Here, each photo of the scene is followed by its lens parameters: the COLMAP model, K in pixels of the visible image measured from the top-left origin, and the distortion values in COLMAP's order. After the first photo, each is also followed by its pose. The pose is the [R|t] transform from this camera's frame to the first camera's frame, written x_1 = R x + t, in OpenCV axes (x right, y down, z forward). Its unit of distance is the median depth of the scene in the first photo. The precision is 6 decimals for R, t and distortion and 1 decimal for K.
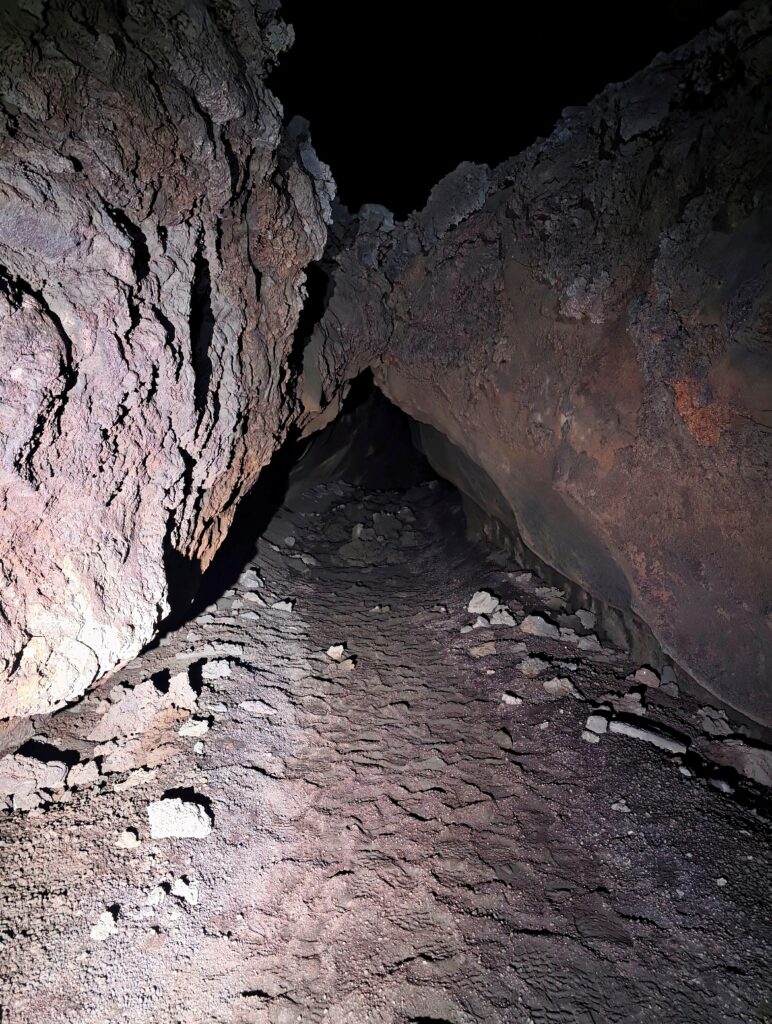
lens RADIAL K [[713.3, 0, 375.1], [0, 713.3, 514.7], [0, 0, 1]] dist [0.100109, -0.001022]
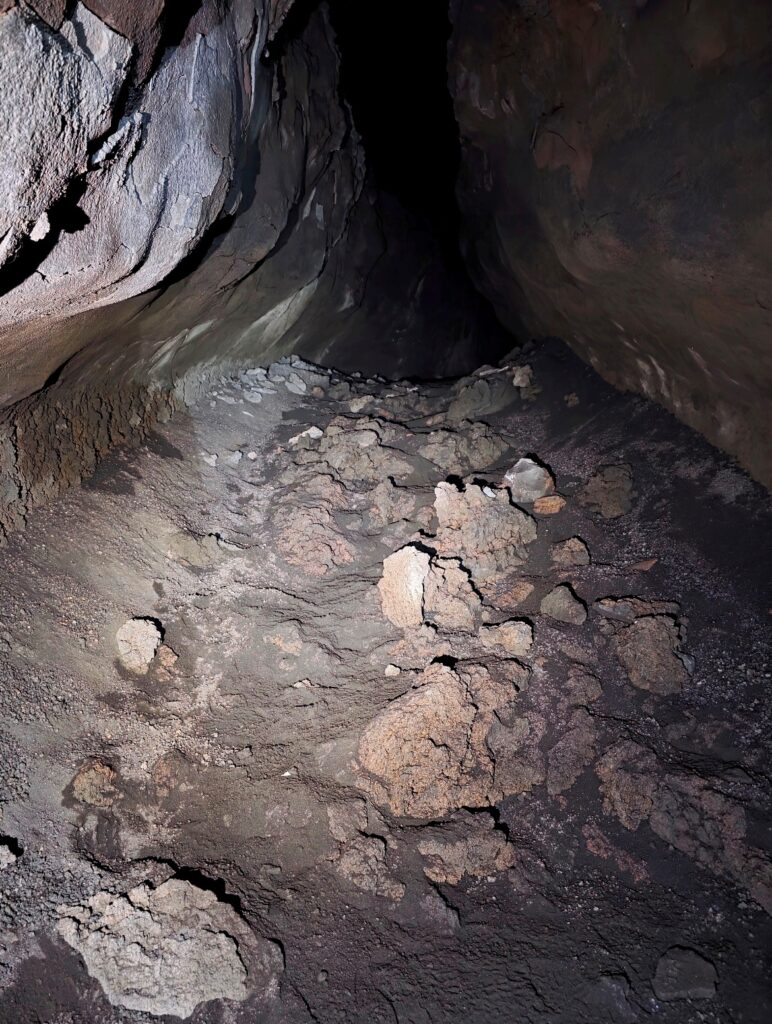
lens RADIAL K [[713.3, 0, 383.4], [0, 713.3, 517.3], [0, 0, 1]] dist [0.100109, -0.001022]
pose [[0.994608, -0.004244, 0.103617, -0.123645], [-0.014637, 0.983415, 0.180776, -0.095259], [-0.102666, -0.181318, 0.978051, 1.505026]]
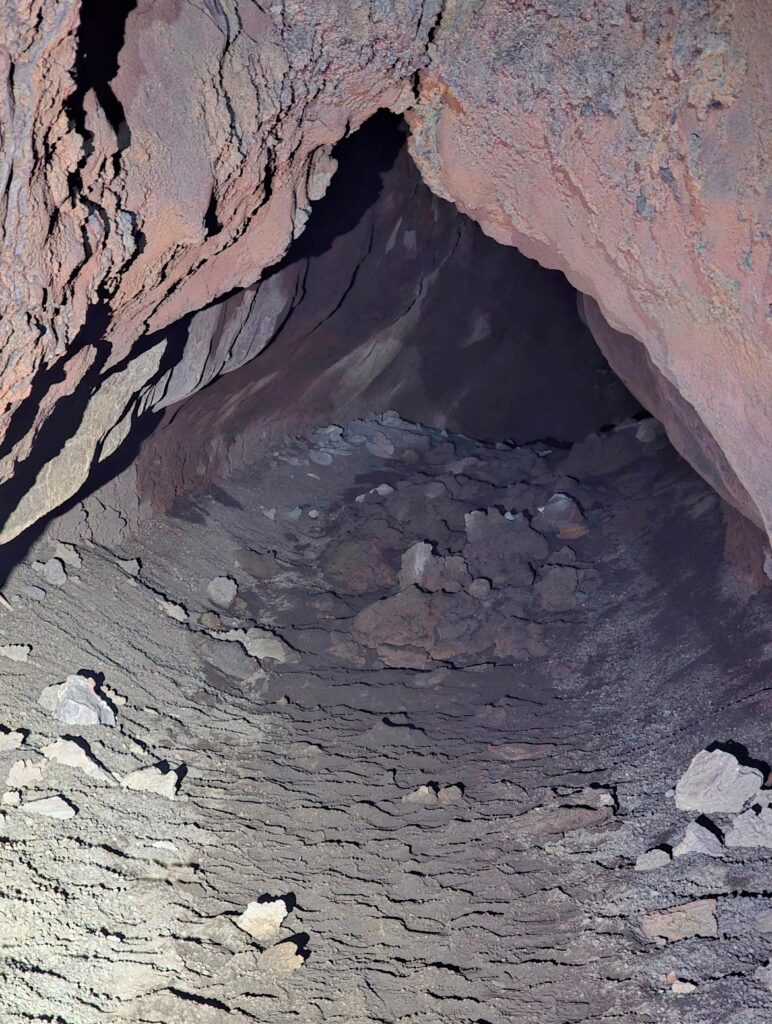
lens RADIAL K [[2053.8, 0, 388.9], [0, 2053.8, 510.2], [0, 0, 1]] dist [0.031513, 0.000000]
pose [[0.997778, 0.008765, -0.066044, 0.057314], [-0.008650, 0.999961, 0.002023, -0.010388], [0.066059, -0.001447, 0.997815, -0.008335]]
